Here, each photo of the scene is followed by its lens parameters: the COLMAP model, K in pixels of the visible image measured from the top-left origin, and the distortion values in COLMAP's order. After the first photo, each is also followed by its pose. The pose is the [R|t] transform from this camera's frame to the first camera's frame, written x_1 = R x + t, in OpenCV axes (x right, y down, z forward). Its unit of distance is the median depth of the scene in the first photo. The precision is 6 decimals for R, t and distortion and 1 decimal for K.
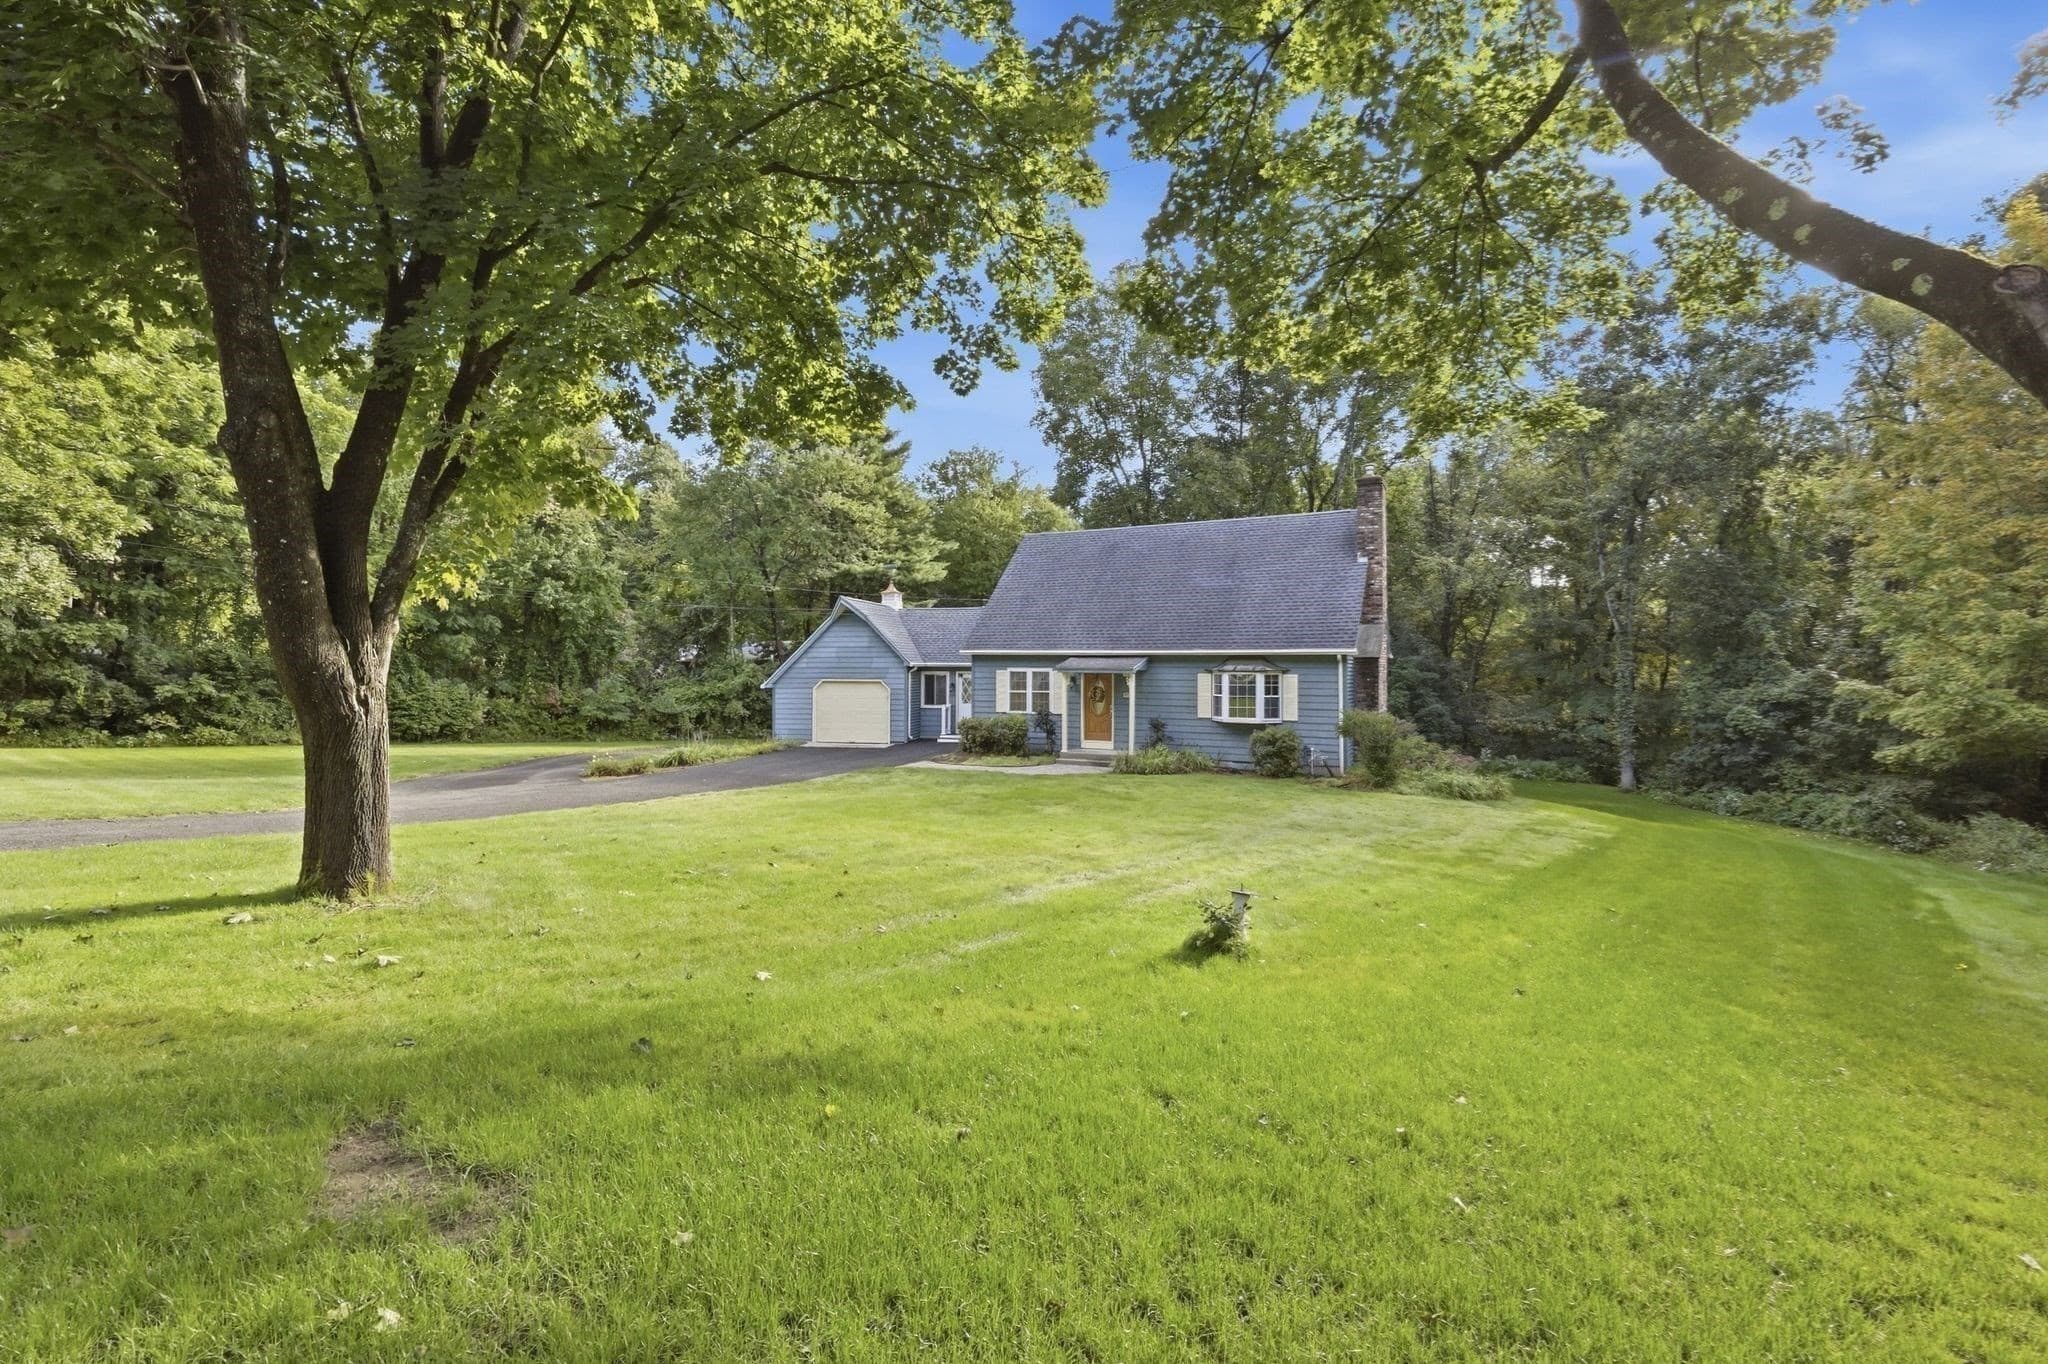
lens RADIAL K [[860.2, 0, 1024.0], [0, 860.2, 682.0], [0, 0, 1]] dist [0.002521, 0.000499]
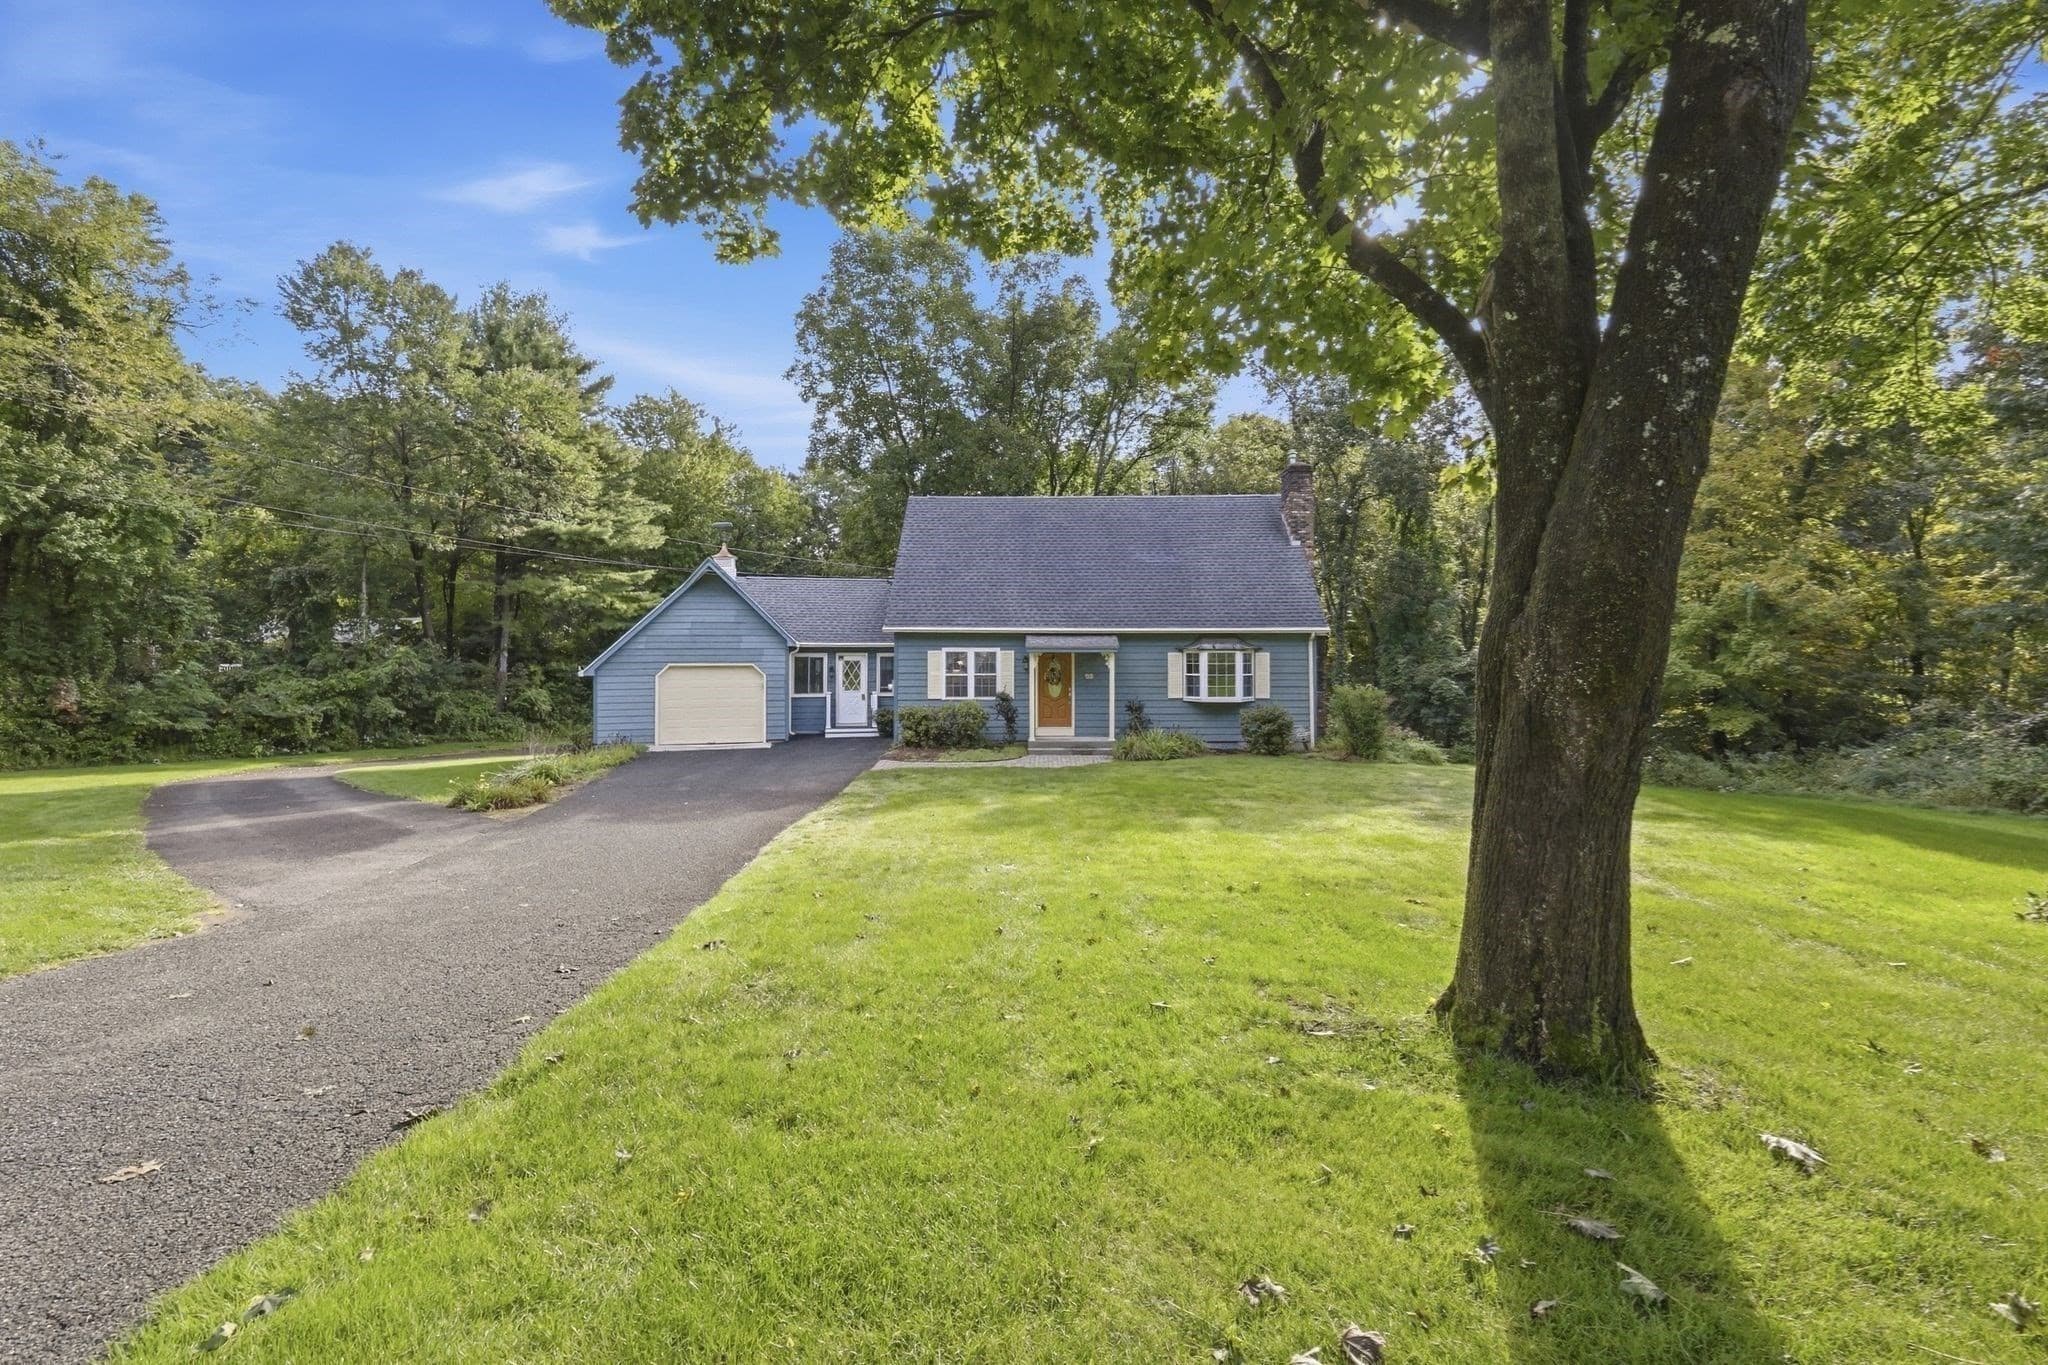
lens RADIAL K [[871.1, 0, 1065.8], [0, 871.1, 656.8], [0, 0, 1]] dist [0.000701, 0.000158]
pose [[0.898772, -0.007489, 0.438352, -0.286891], [0.012309, 0.999891, -0.008156, 0.001344], [-0.438243, 0.012726, 0.898766, 0.153169]]
